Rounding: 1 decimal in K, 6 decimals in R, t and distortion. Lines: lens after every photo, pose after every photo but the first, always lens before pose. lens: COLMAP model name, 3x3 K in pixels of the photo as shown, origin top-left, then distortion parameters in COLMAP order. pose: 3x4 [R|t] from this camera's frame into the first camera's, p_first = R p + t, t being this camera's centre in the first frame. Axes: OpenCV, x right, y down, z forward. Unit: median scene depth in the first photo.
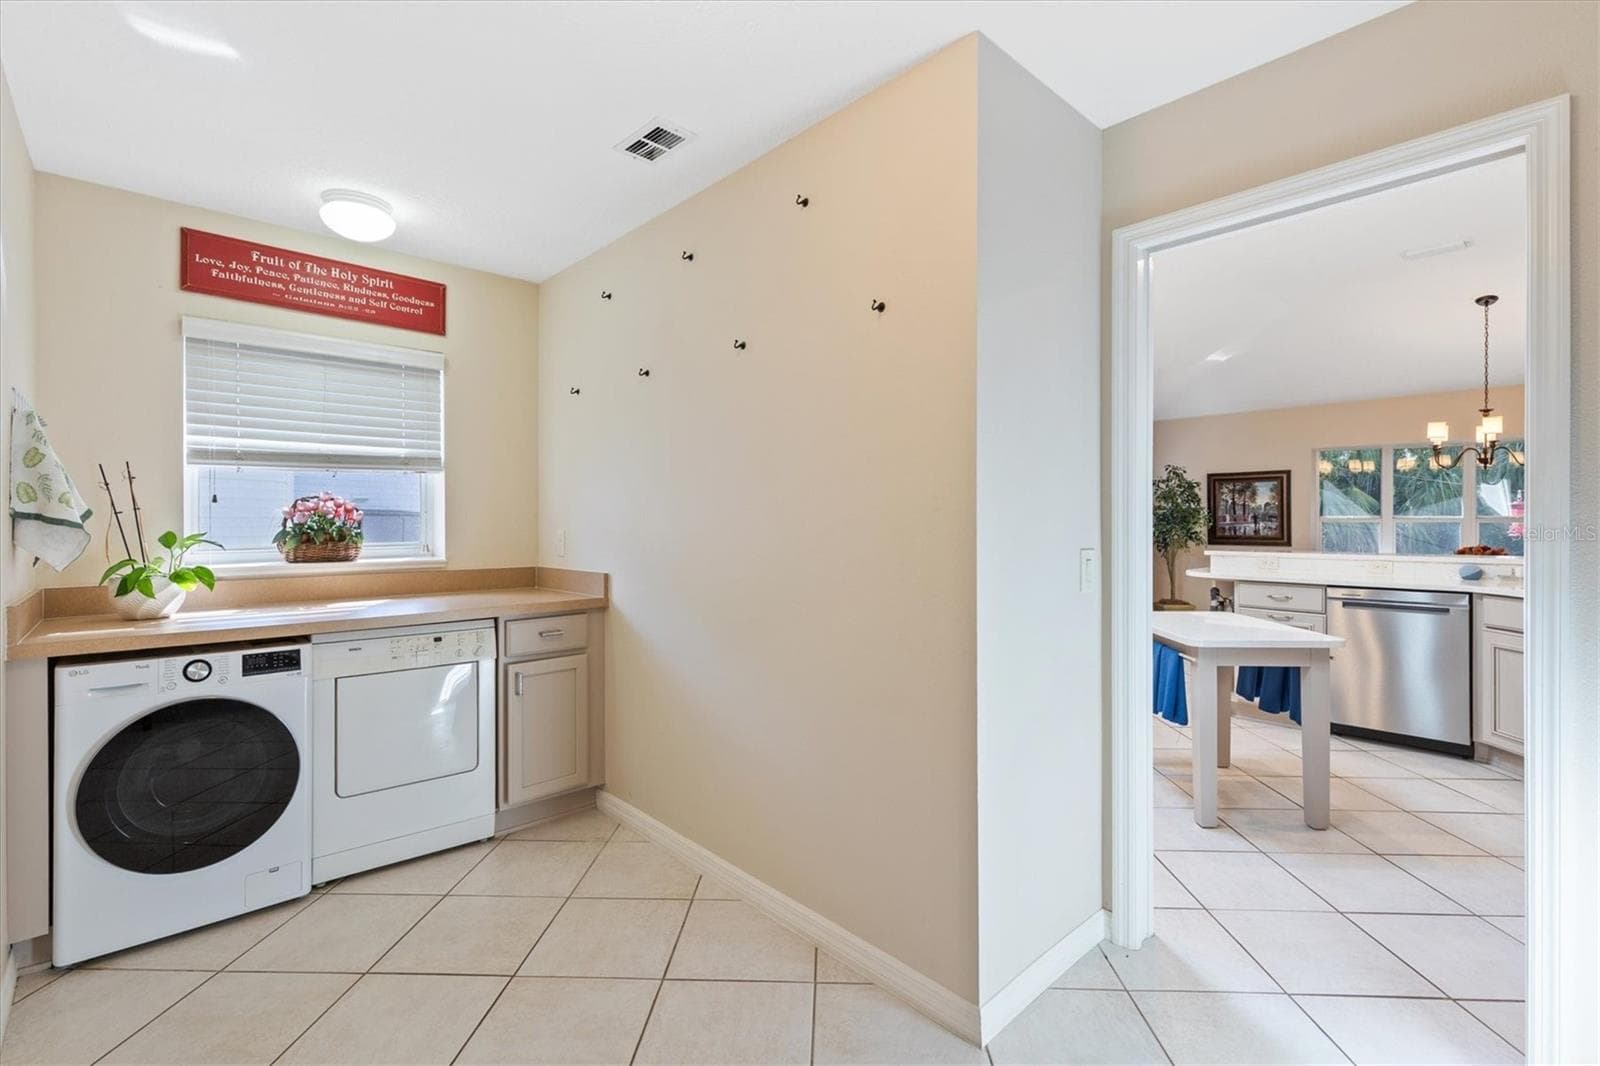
lens RADIAL K [[724.6, 0, 802.1], [0, 724.6, 522.8], [0, 0, 1]] dist [0.009960, -0.001508]
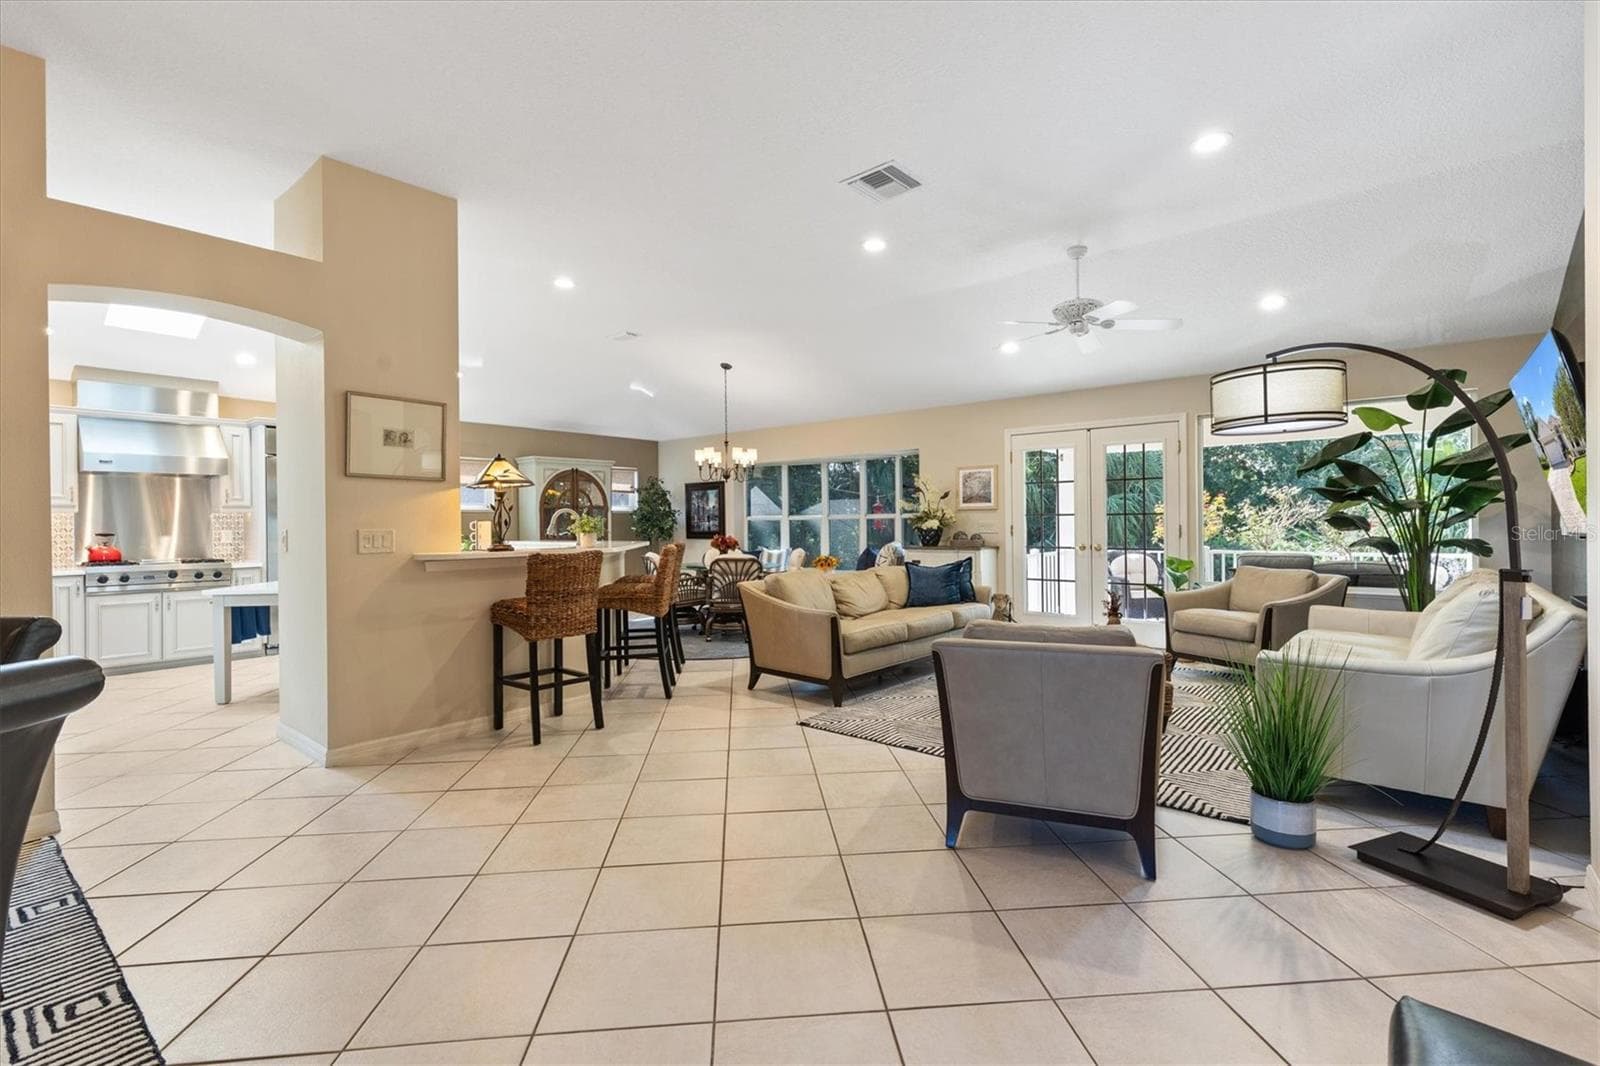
lens RADIAL K [[724.6, 0, 812.6], [0, 724.6, 521.8], [0, 0, 1]] dist [0.009960, -0.001508]
pose [[0.990336, -0.009023, 0.138397, 0.630775], [0.009828, 0.999938, -0.005139, 0.009442], [-0.138343, 0.006449, 0.990363, -0.314549]]
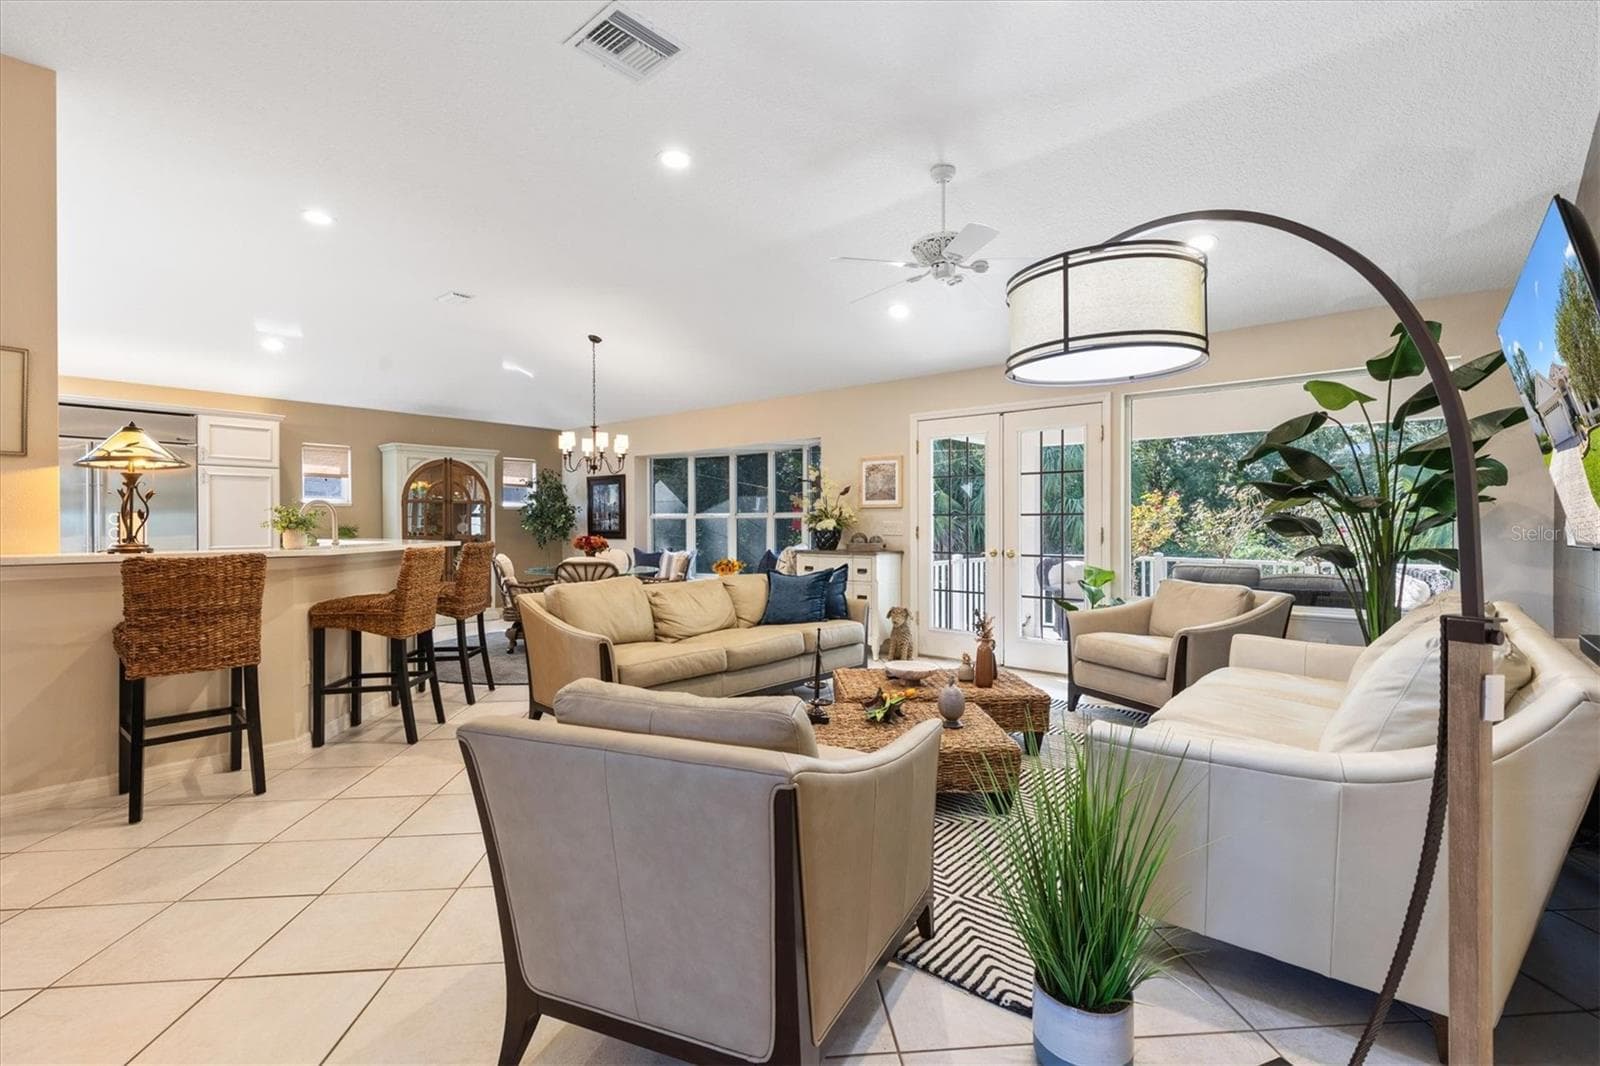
lens RADIAL K [[724.6, 0, 807.5], [0, 724.6, 524.6], [0, 0, 1]] dist [0.009960, -0.001508]
pose [[0.991393, 0.000283, 0.130916, 0.791728], [0.000054, 0.999997, -0.002571, 0.011715], [-0.130916, 0.002556, 0.991390, -0.196282]]
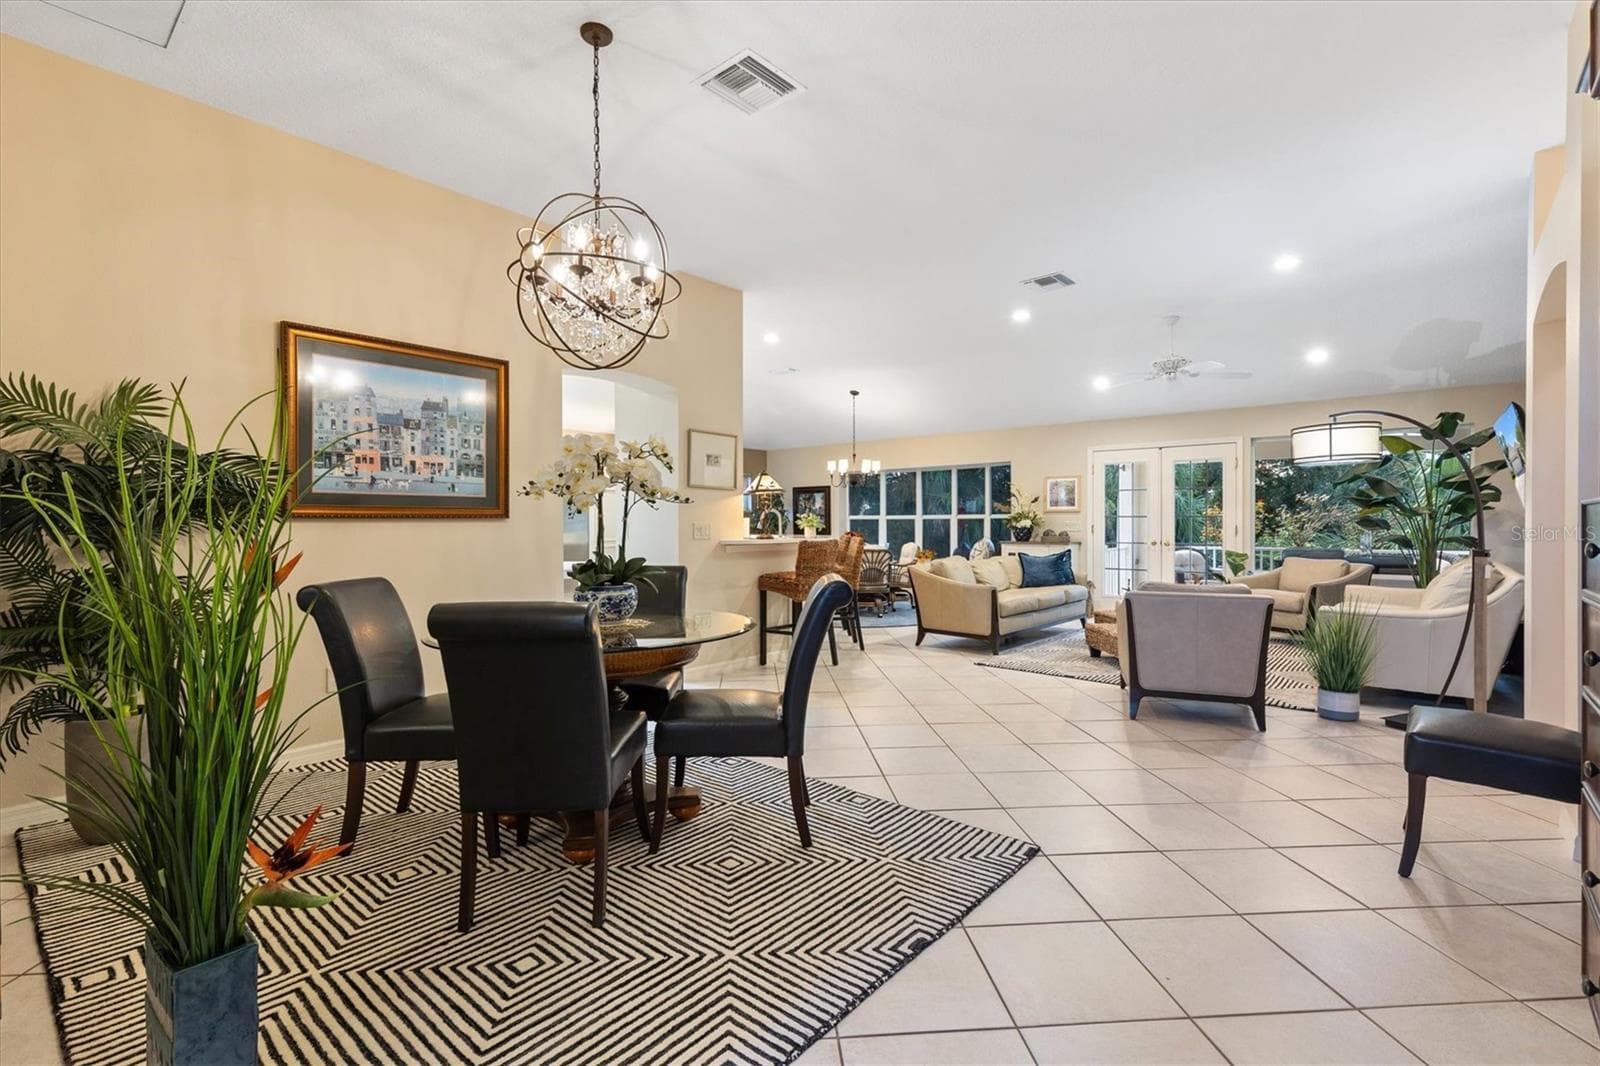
lens RADIAL K [[724.6, 0, 809.0], [0, 724.6, 525.7], [0, 0, 1]] dist [0.009960, -0.001508]
pose [[0.992245, -0.001846, 0.124283, 0.425012], [0.001872, 0.999998, -0.000095, 0.012474], [-0.124283, 0.000327, 0.992247, -0.507466]]
